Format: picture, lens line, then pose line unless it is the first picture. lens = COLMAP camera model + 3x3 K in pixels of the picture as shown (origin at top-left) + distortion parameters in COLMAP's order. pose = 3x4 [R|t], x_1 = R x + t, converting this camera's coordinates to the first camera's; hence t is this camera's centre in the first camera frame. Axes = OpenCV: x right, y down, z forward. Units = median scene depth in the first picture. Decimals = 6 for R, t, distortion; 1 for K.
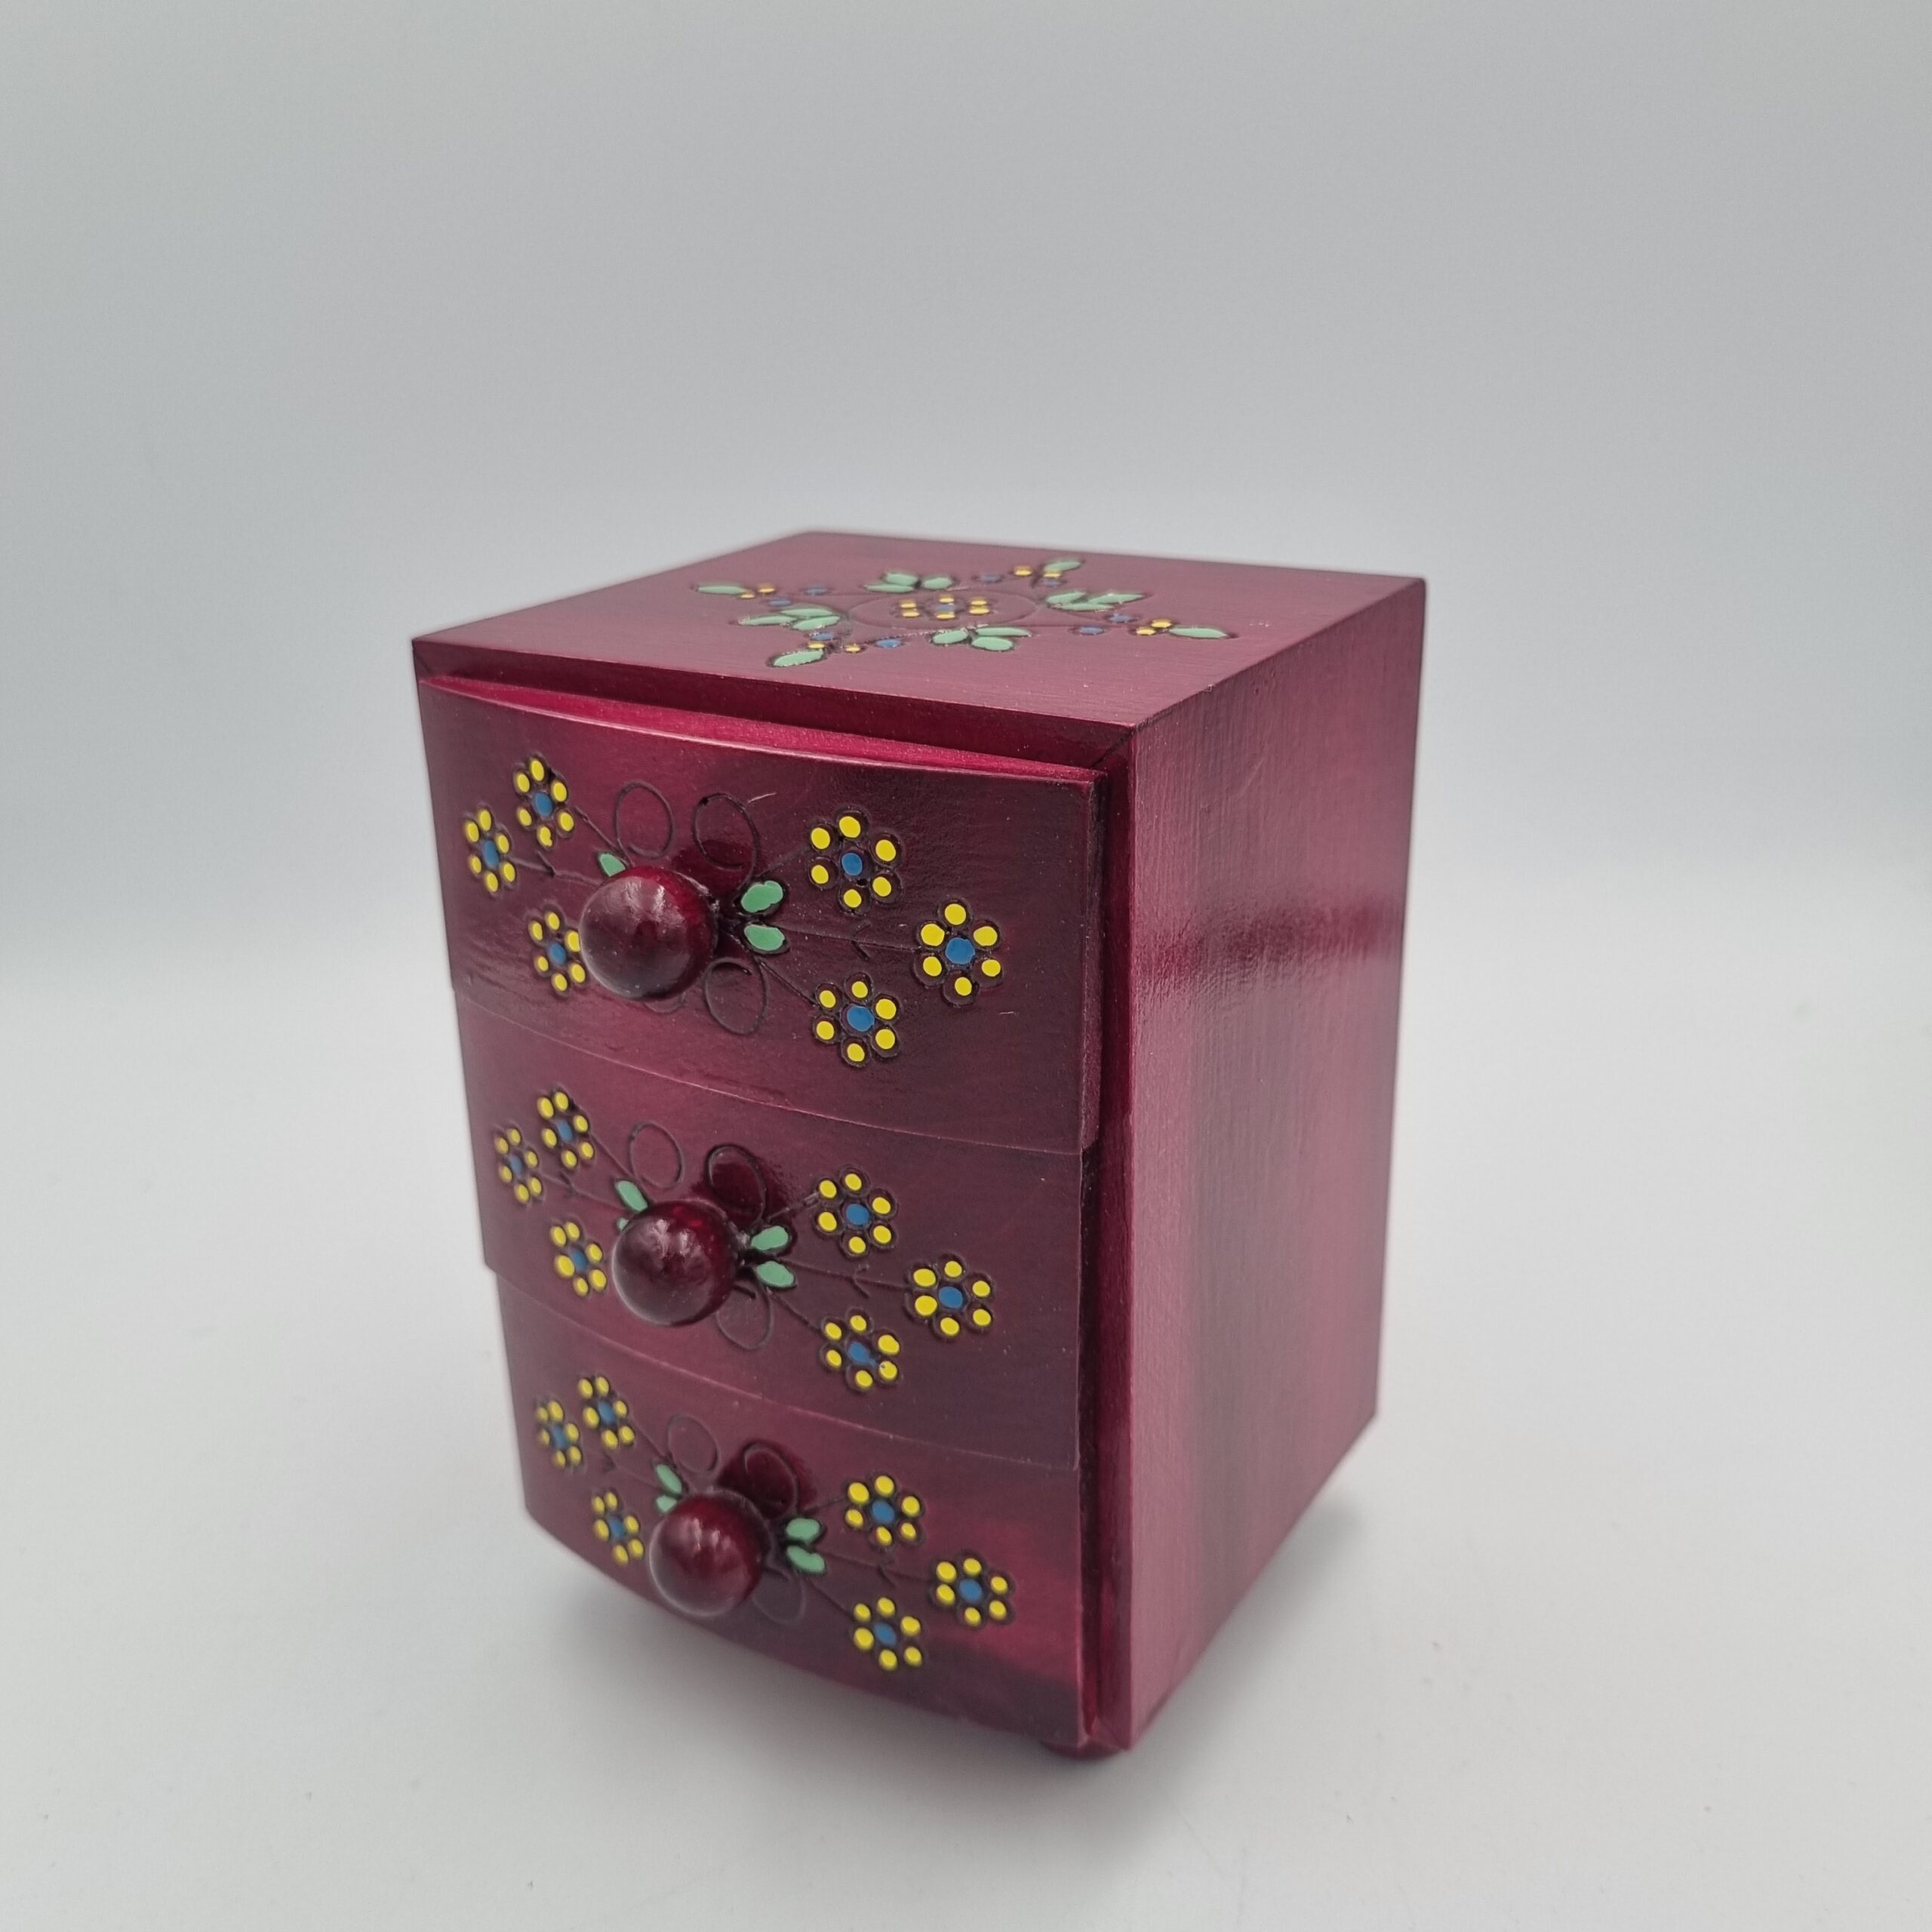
lens RADIAL K [[2089.9, 0, 966.0], [0, 2089.9, 966.0], [0, 0, 1]] dist [-0.110933, 0.000386]
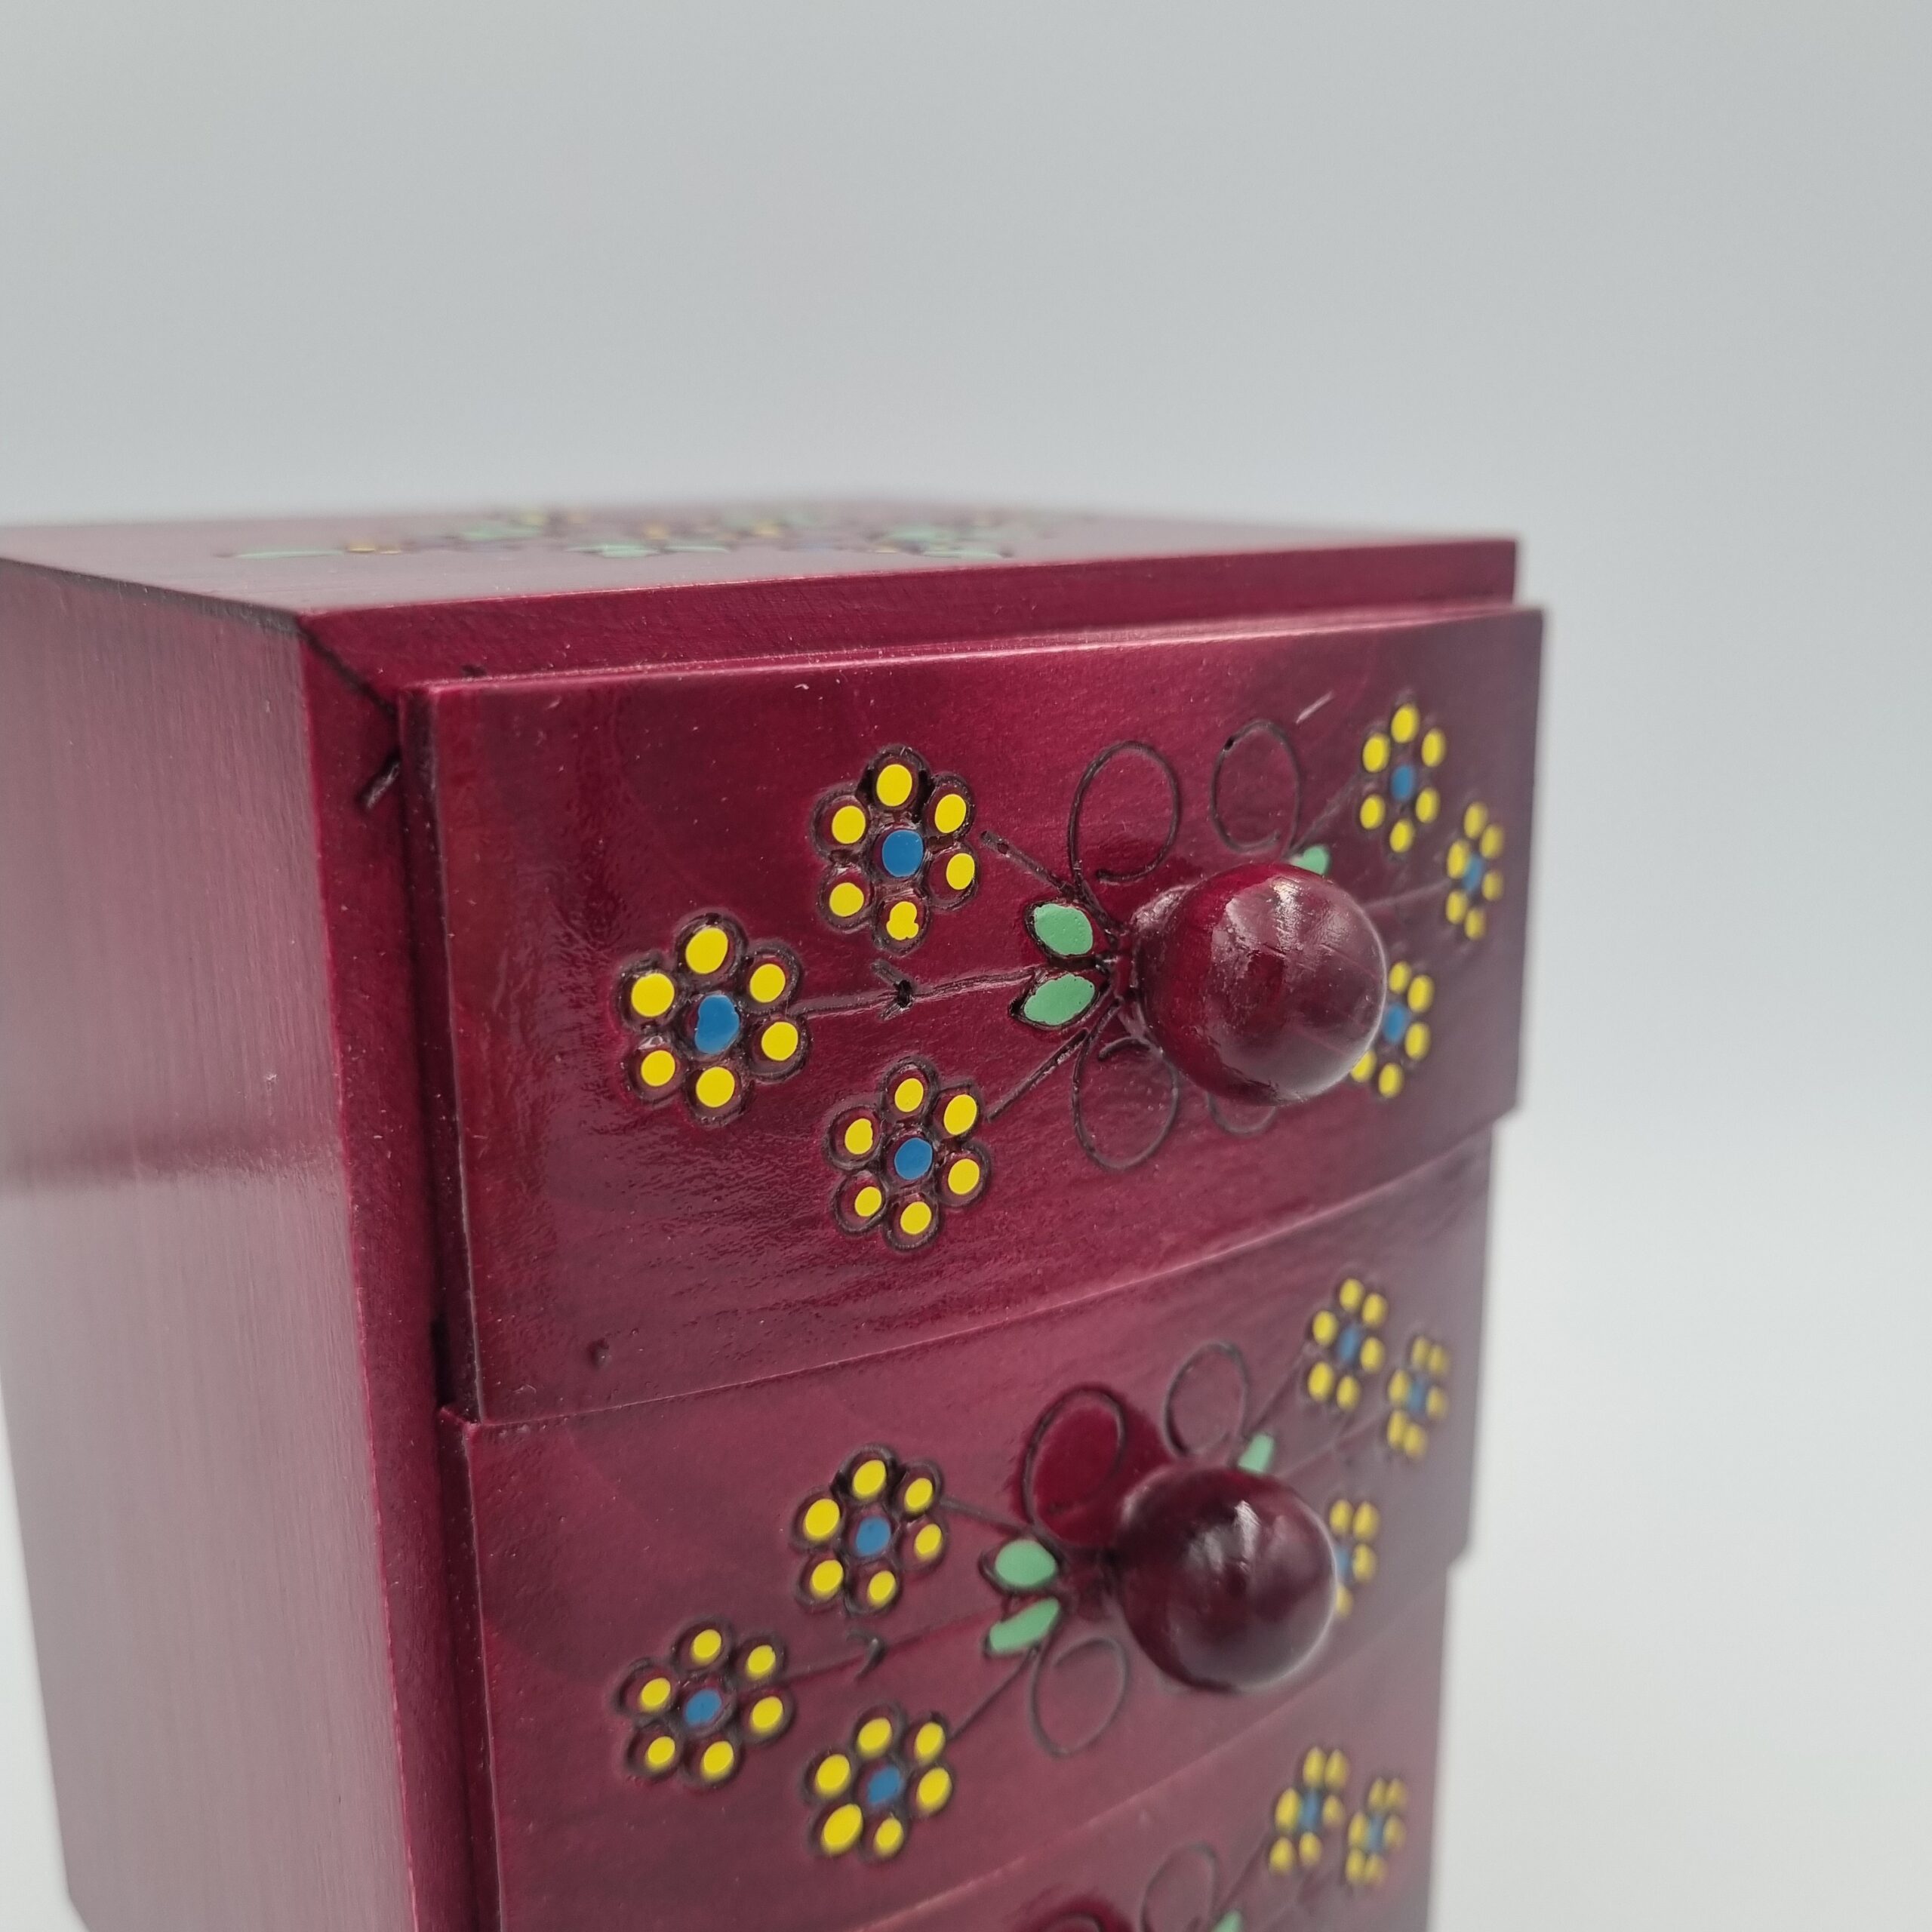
lens RADIAL K [[2041.0, 0, 975.4], [0, 2041.0, 1032.3], [0, 0, 1]] dist [0.092597, 0.024424]
pose [[0.336516, -0.250118, 0.907854, -0.651242], [0.333745, 0.933179, 0.133385, -0.098050], [-0.880552, 0.258106, 0.397505, 0.812729]]
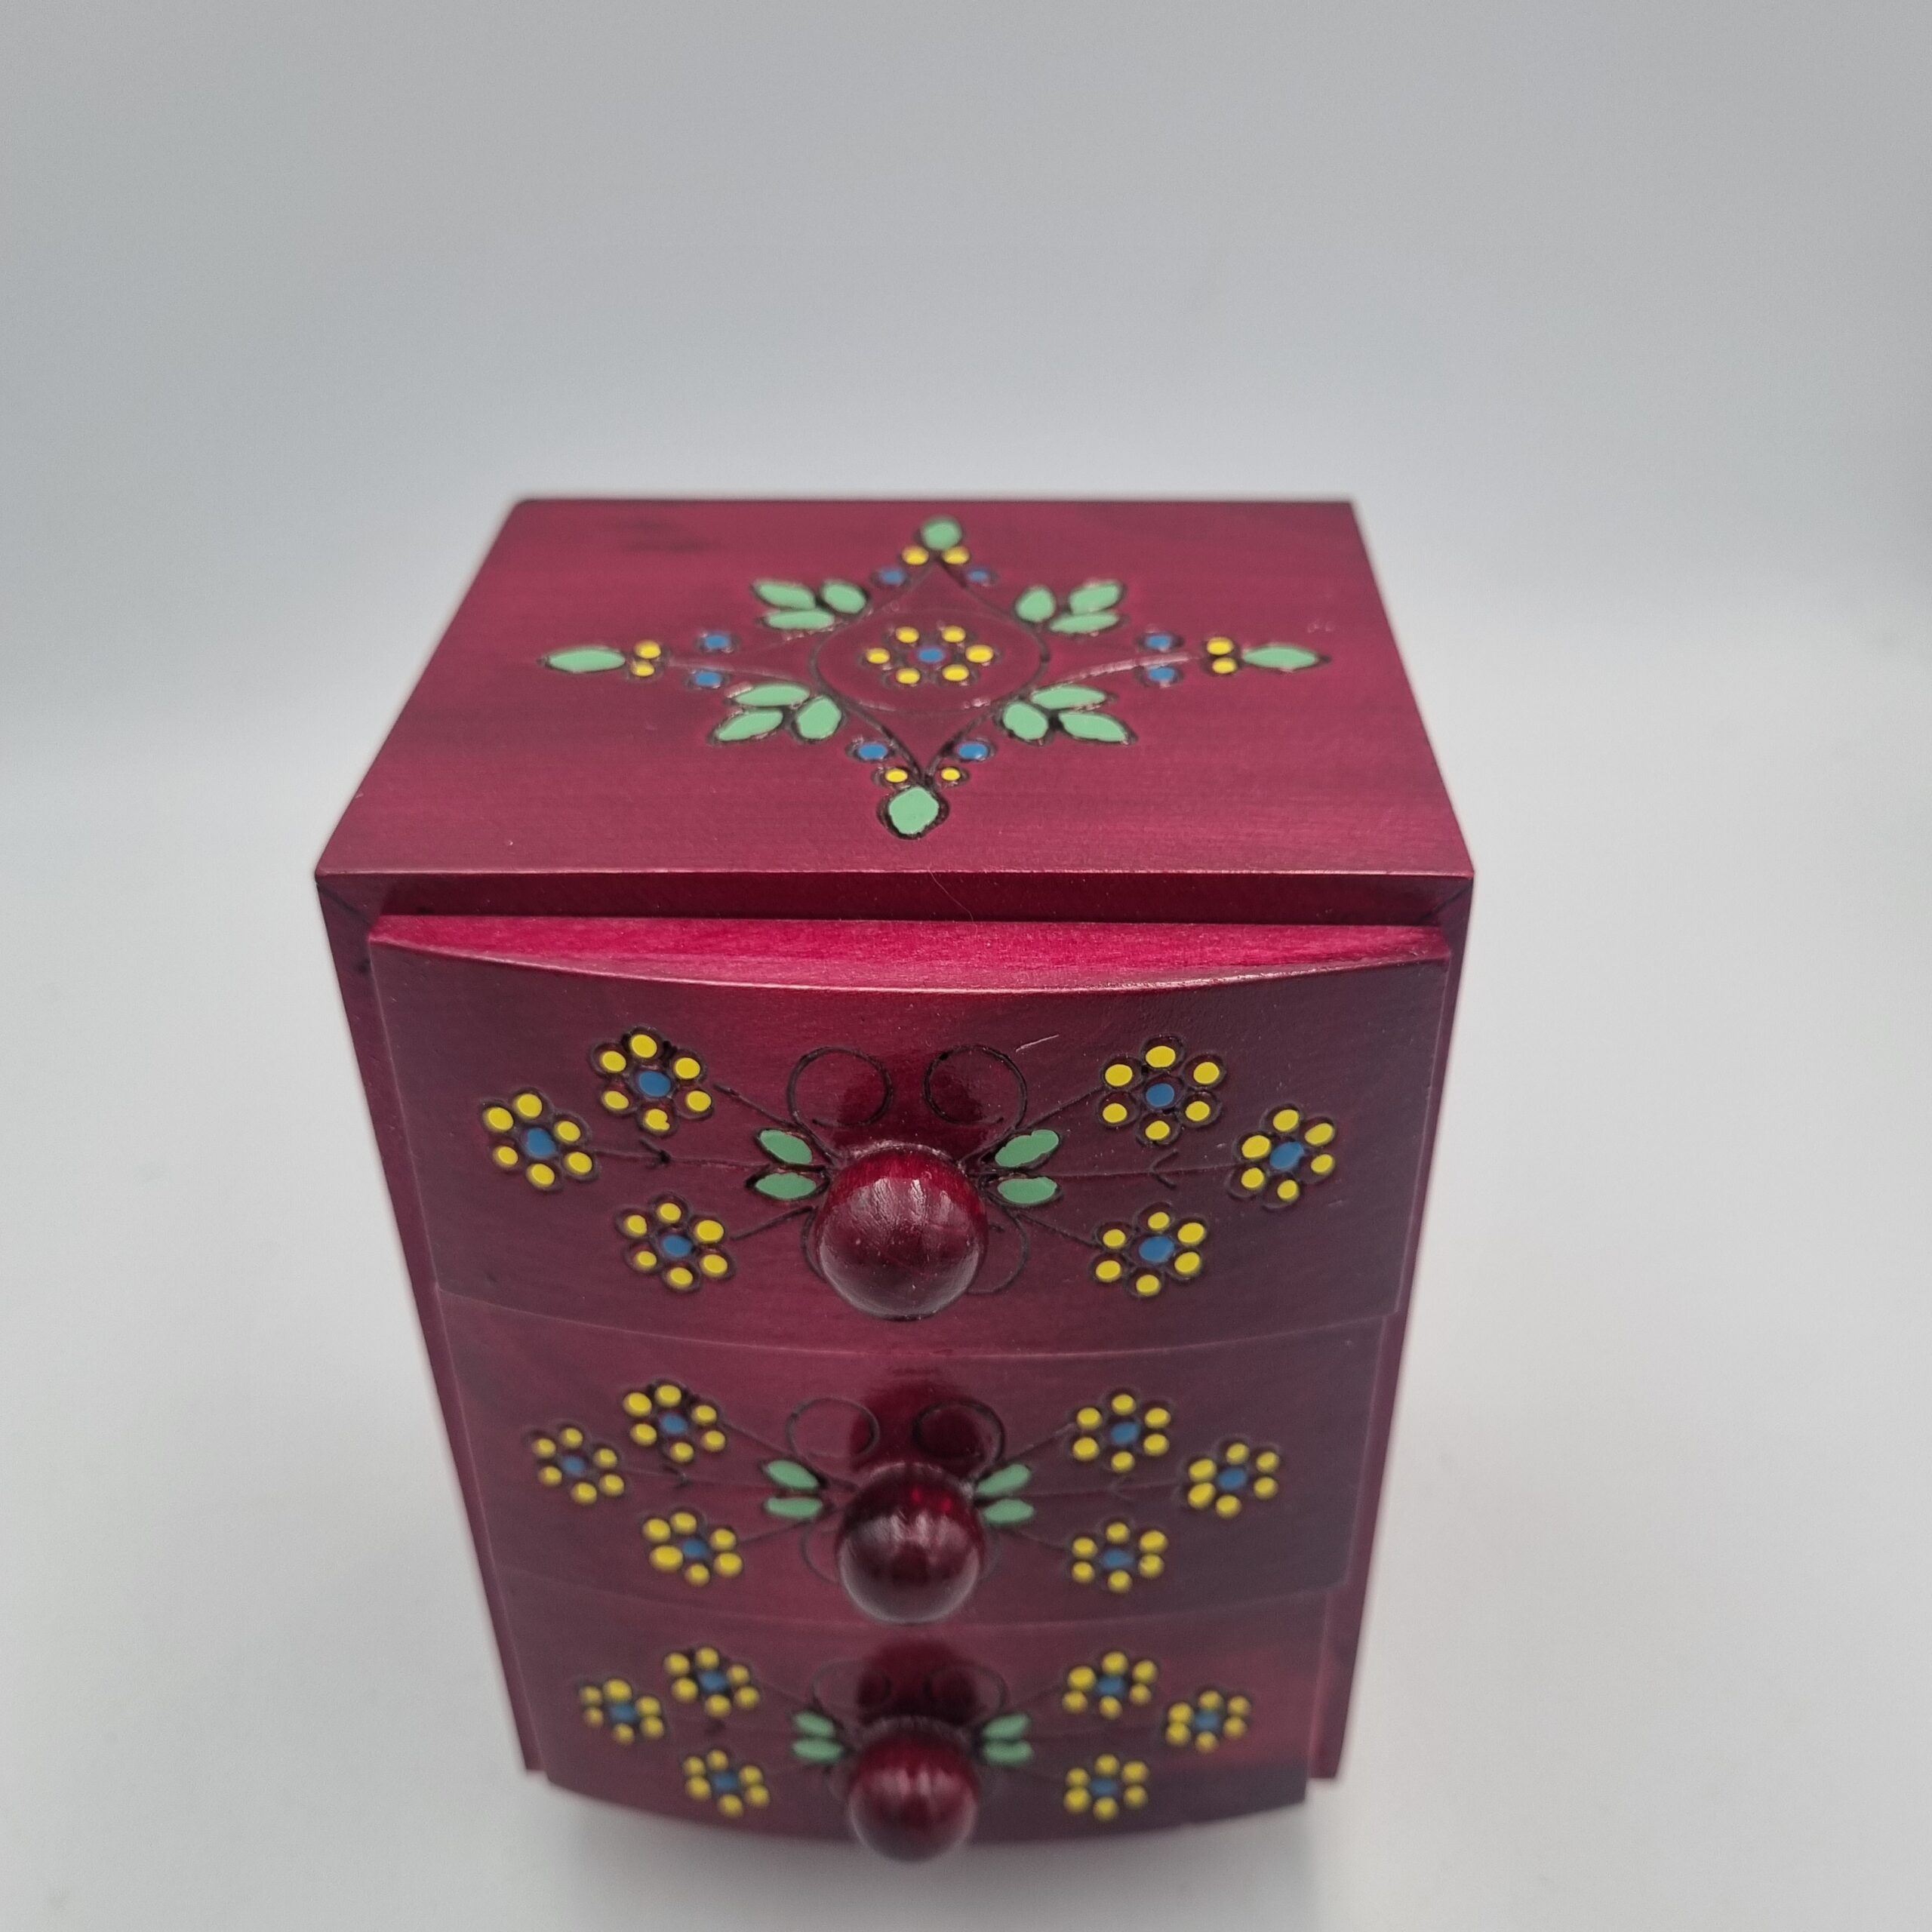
lens RADIAL K [[2041.0, 0, 975.4], [0, 2041.0, 1032.3], [0, 0, 1]] dist [0.092597, 0.024424]
pose [[0.868087, -0.283208, 0.407699, -0.399377], [0.170385, 0.941384, 0.291144, -0.290185], [-0.466256, -0.183272, 0.865458, 0.324064]]
